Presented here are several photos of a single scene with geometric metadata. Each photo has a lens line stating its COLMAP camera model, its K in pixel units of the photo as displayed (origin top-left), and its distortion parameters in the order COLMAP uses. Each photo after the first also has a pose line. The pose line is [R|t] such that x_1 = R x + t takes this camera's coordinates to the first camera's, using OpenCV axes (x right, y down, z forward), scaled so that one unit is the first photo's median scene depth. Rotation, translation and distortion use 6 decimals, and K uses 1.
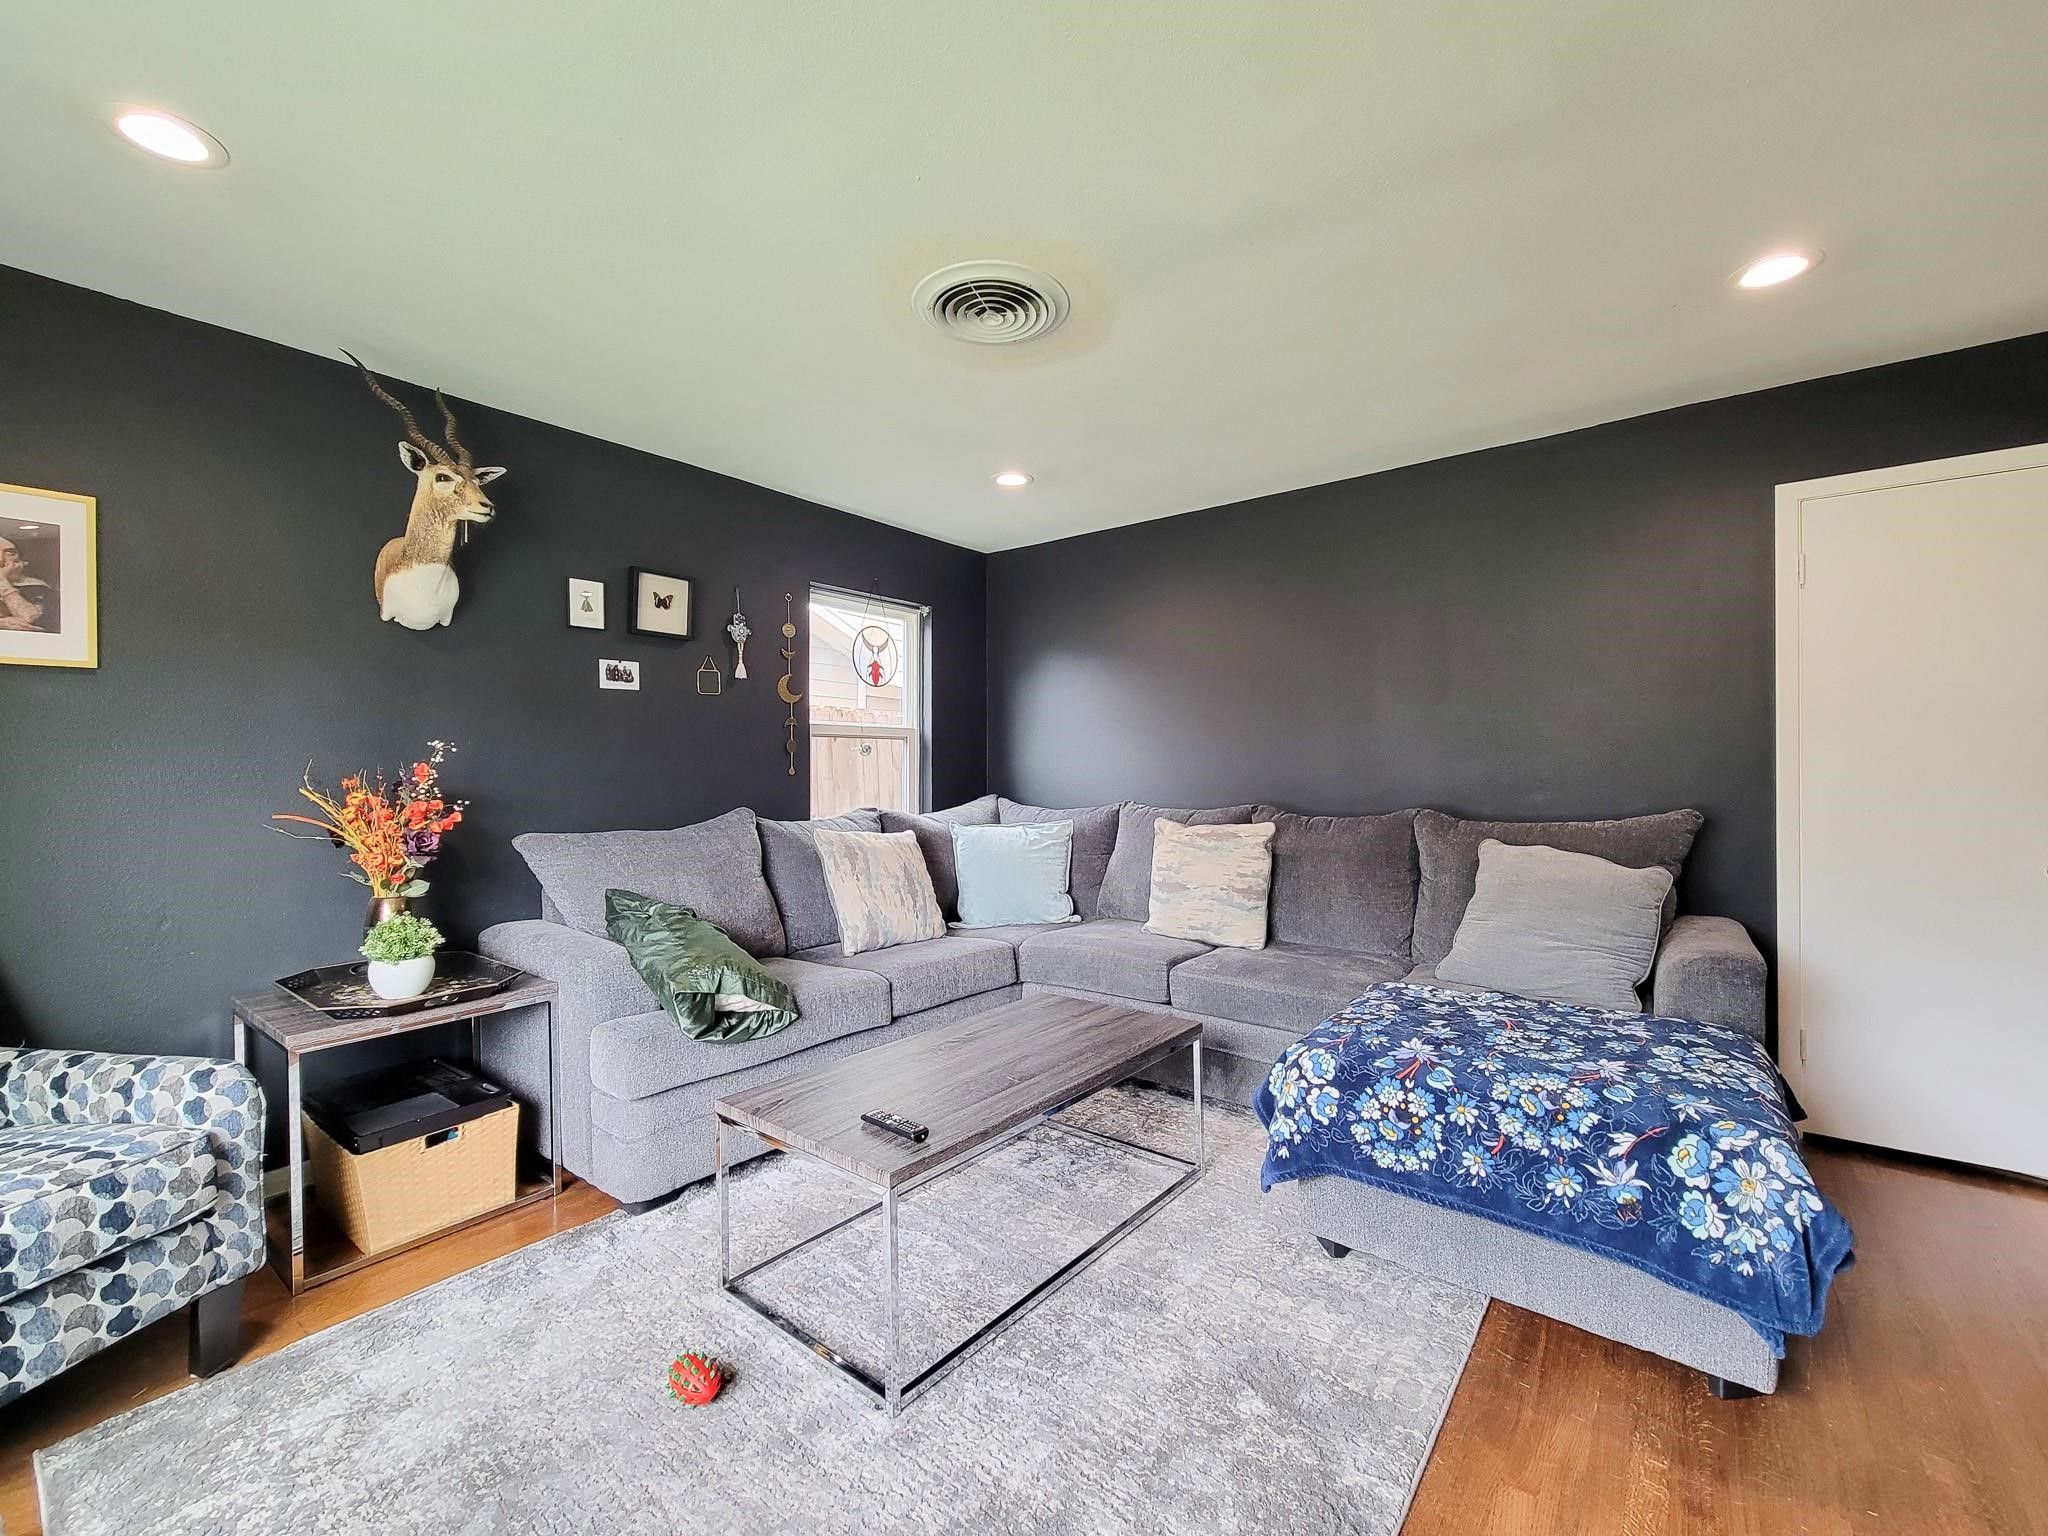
lens RADIAL K [[847.4, 0, 1024.0], [0, 847.4, 768.0], [0, 0, 1]] dist [-0.001839, -0.000163]
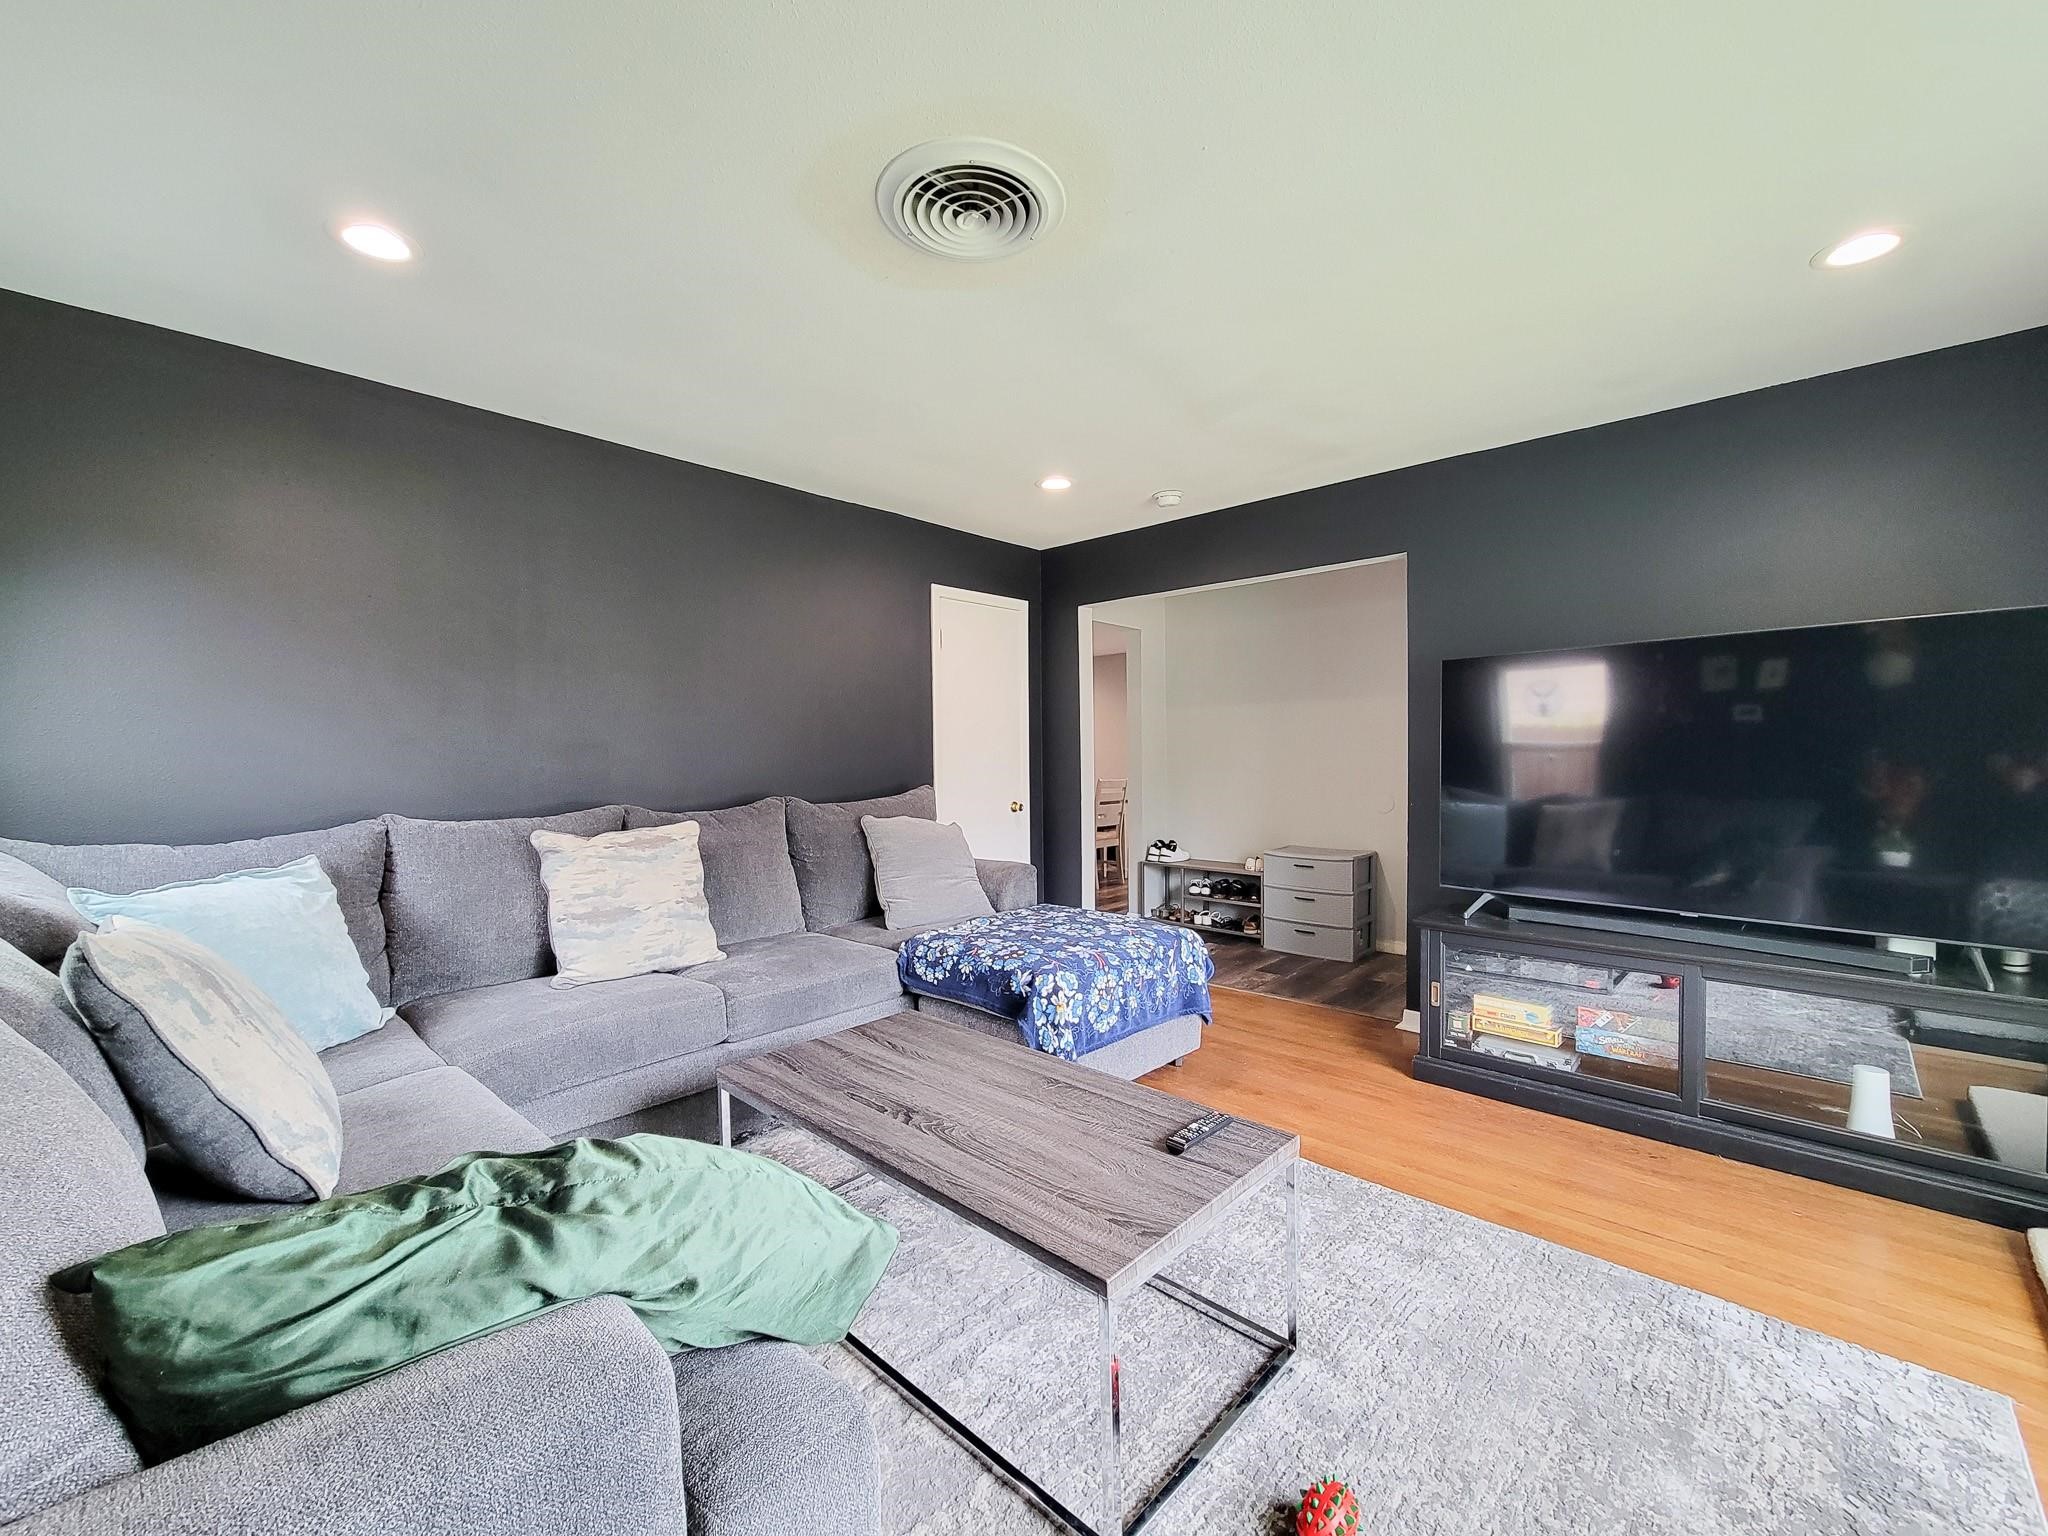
lens RADIAL K [[847.4, 0, 1024.0], [0, 847.4, 768.0], [0, 0, 1]] dist [-0.001839, -0.000163]
pose [[0.062725, -0.012059, 0.997958, -1.008808], [0.010264, 0.999882, 0.011437, 0.005498], [-0.997978, 0.009525, 0.062841, 1.036707]]
